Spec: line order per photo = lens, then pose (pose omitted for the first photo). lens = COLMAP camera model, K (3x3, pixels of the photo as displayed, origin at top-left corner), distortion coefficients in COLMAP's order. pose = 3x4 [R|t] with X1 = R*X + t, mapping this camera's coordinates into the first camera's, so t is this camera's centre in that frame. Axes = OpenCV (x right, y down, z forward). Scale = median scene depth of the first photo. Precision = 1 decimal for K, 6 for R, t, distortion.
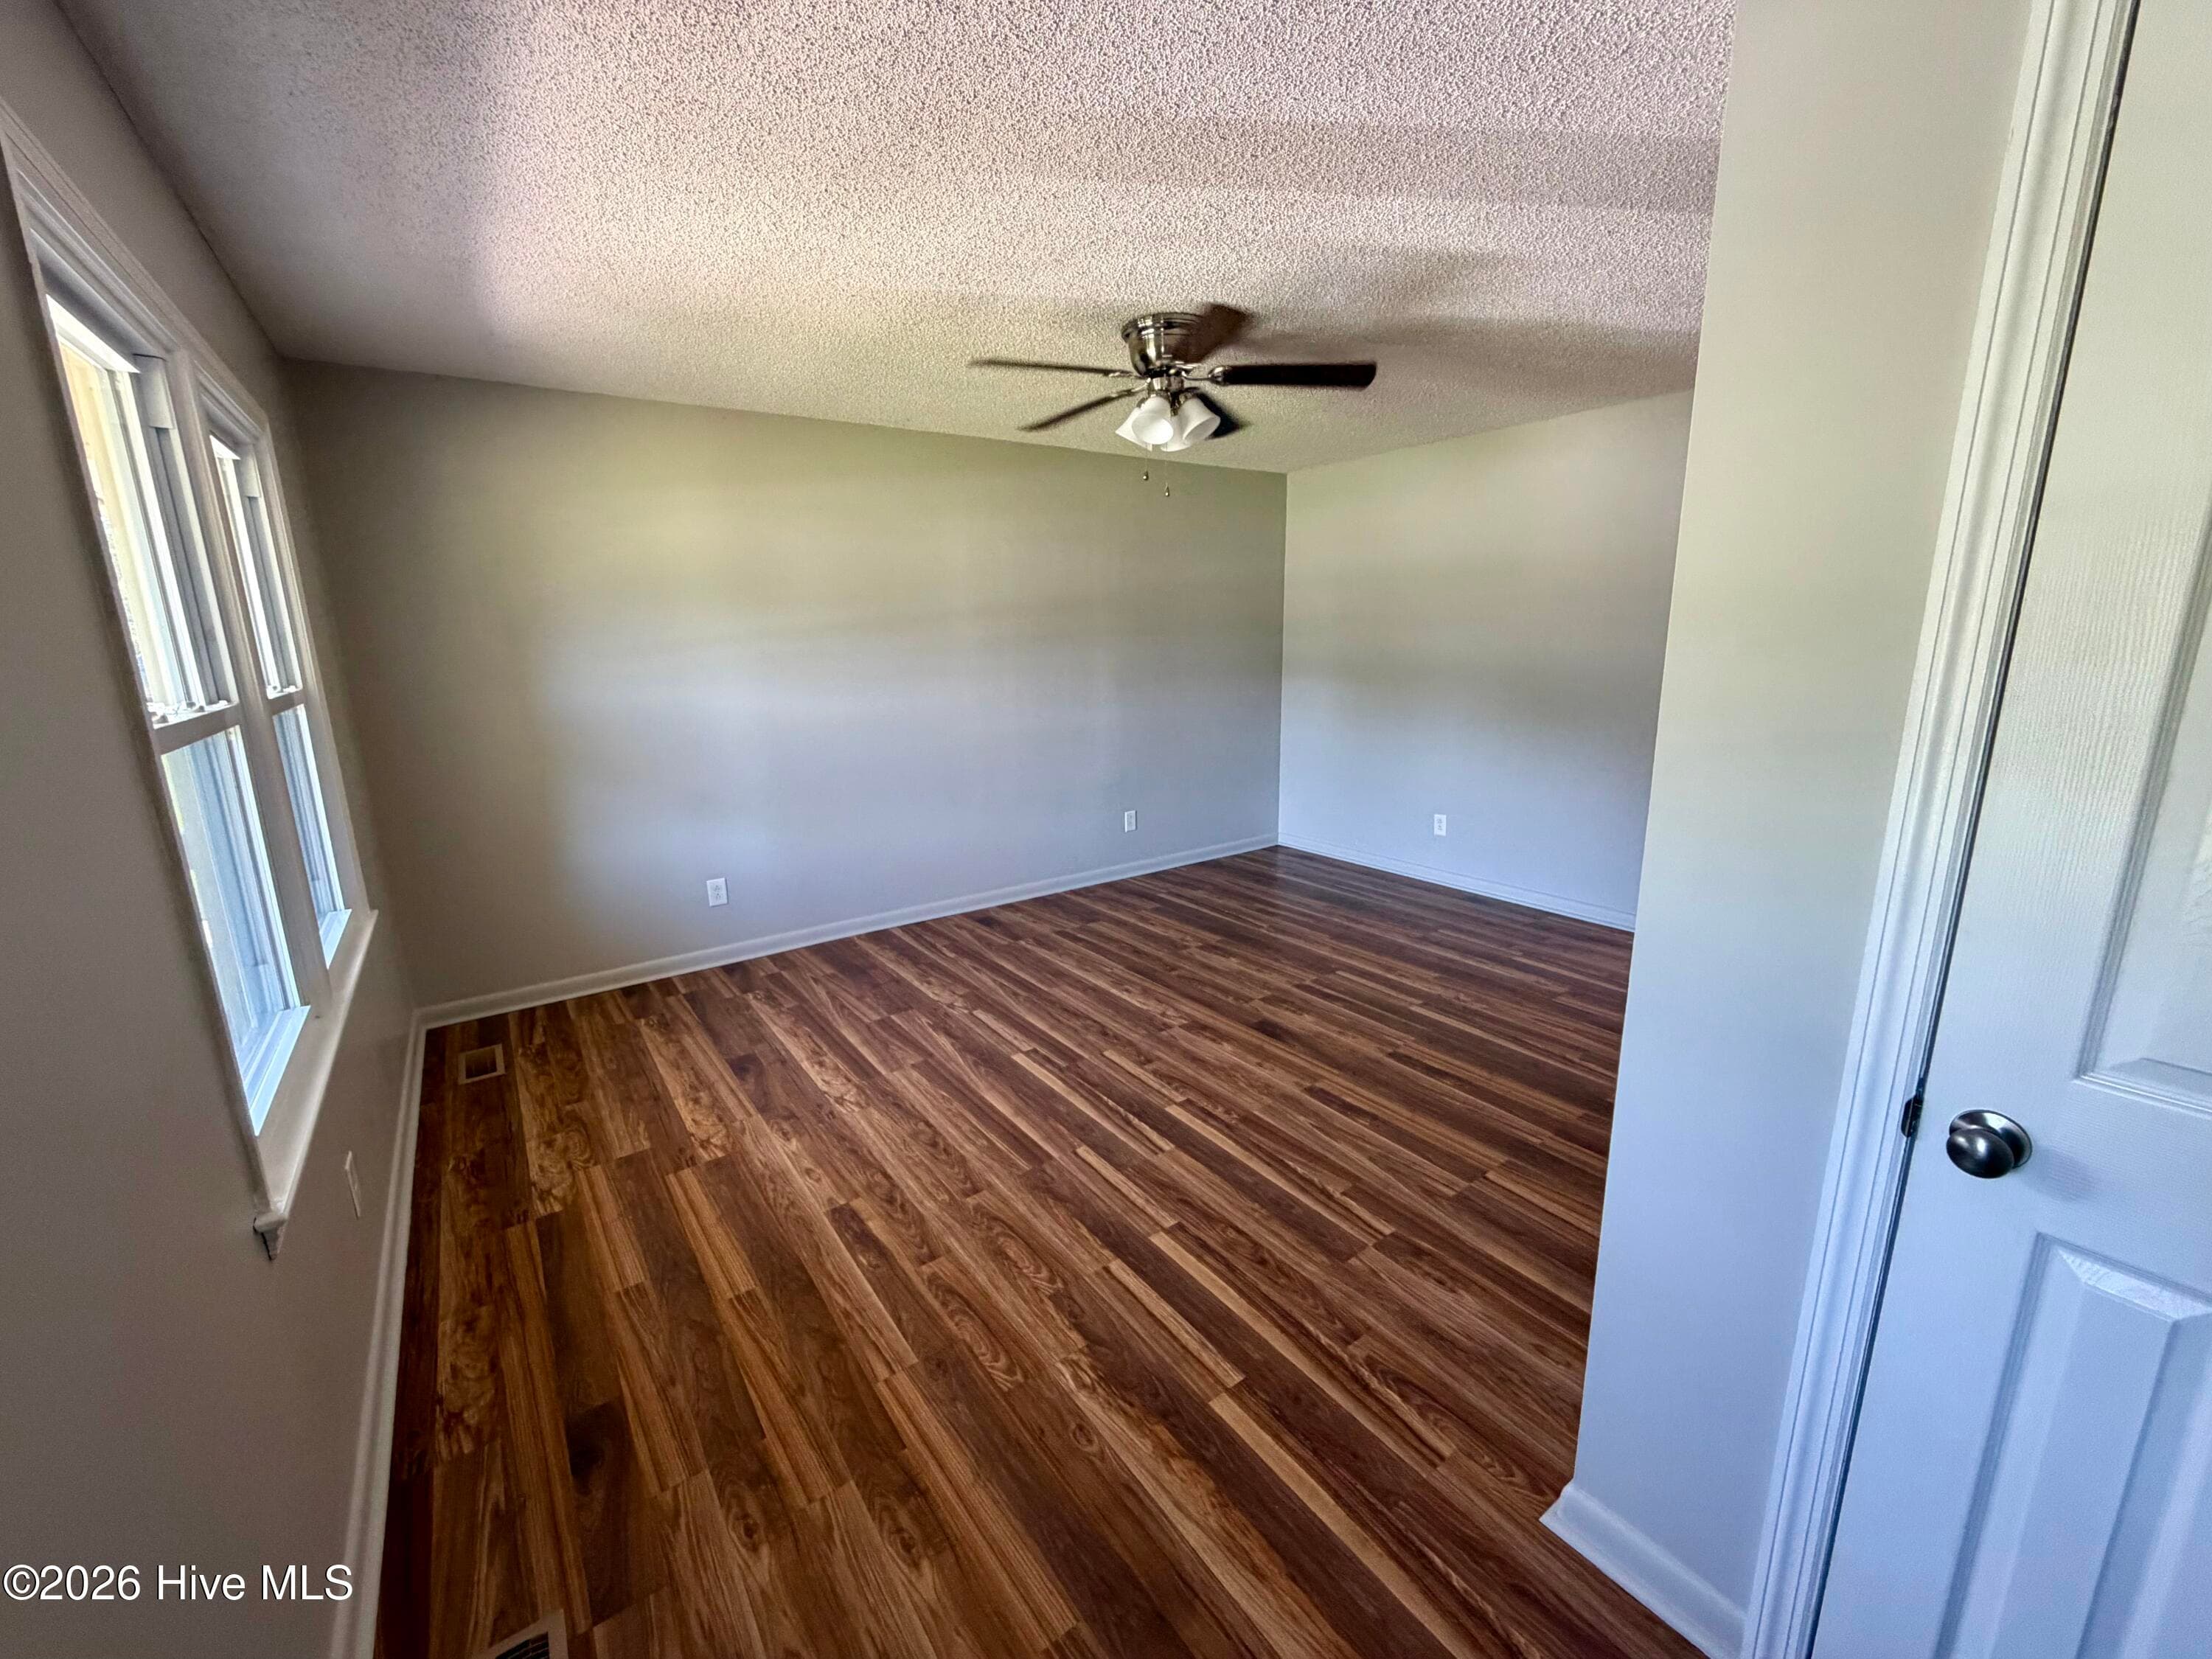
lens RADIAL K [[879.7, 0, 1106.0], [0, 879.7, 829.5], [0, 0, 1]] dist [0.000051, -0.000060]
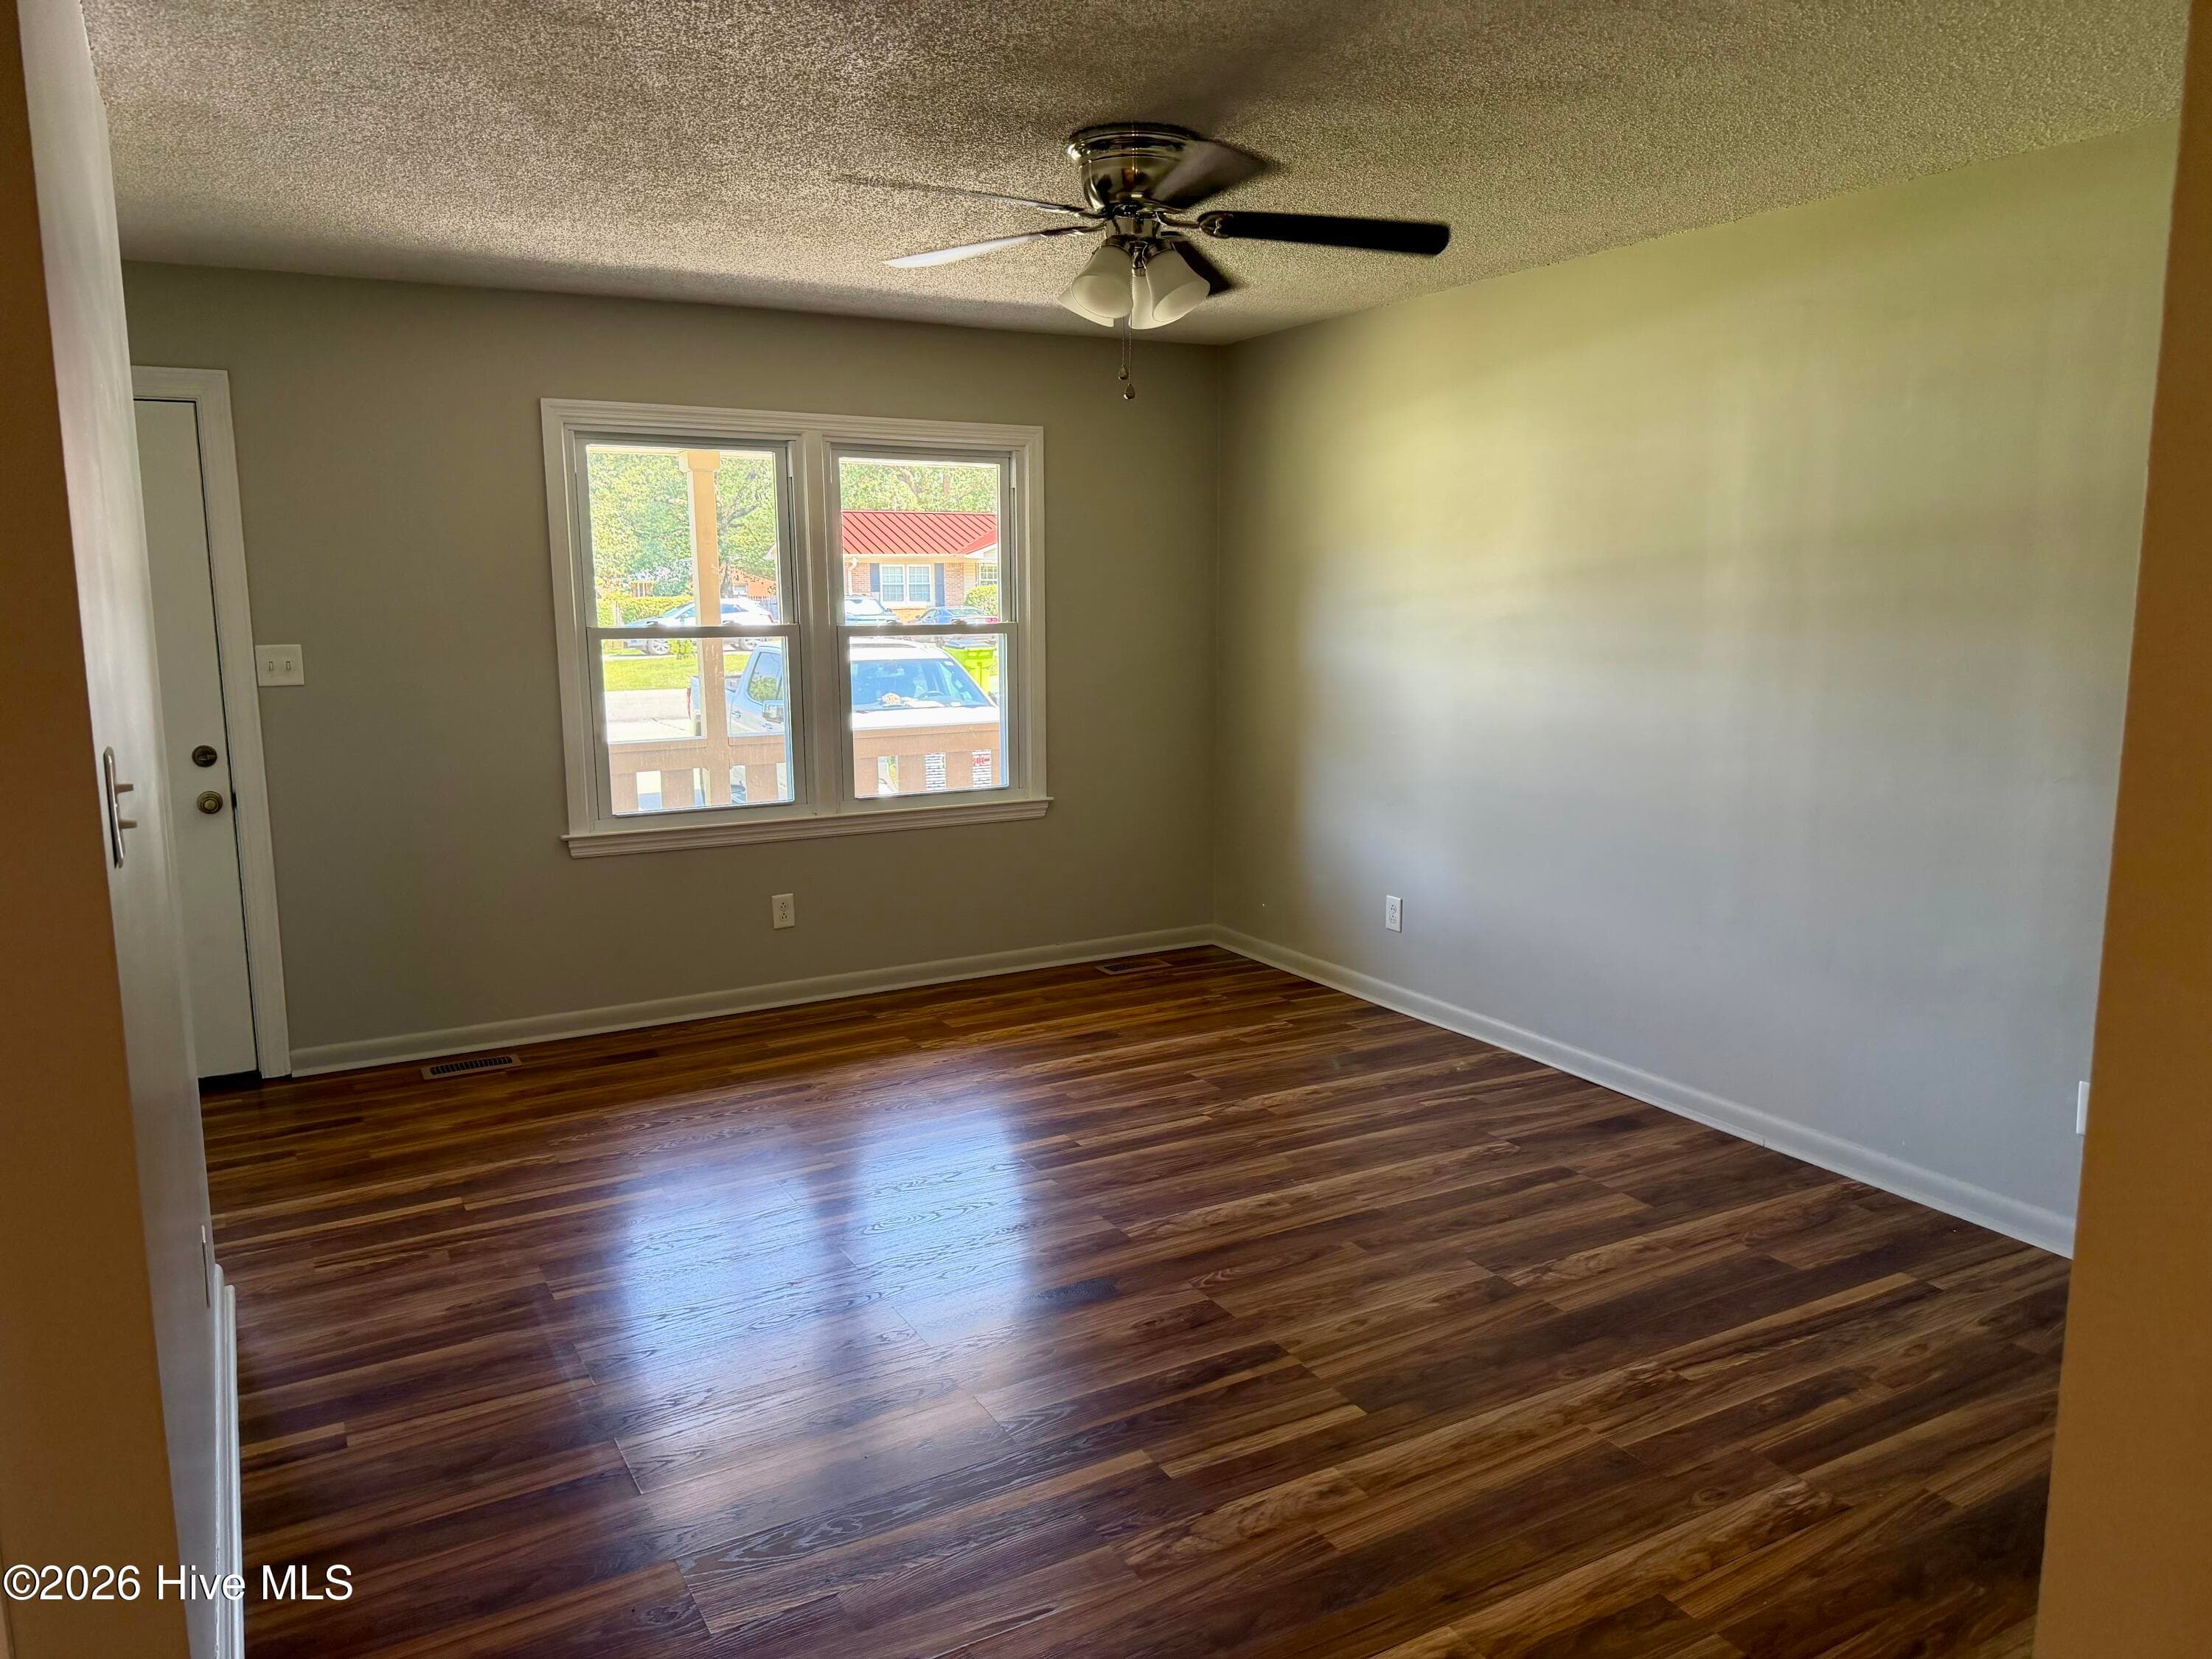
lens RADIAL K [[1581.1, 0, 1129.8], [0, 1581.1, 831.4], [0, 0, 1]] dist [0.114127, -0.200240]
pose [[-0.102654, 0.180573, -0.978190, 0.995326], [-0.211511, 0.956934, 0.198846, -0.240196], [0.971970, 0.227310, -0.060040, 0.883826]]
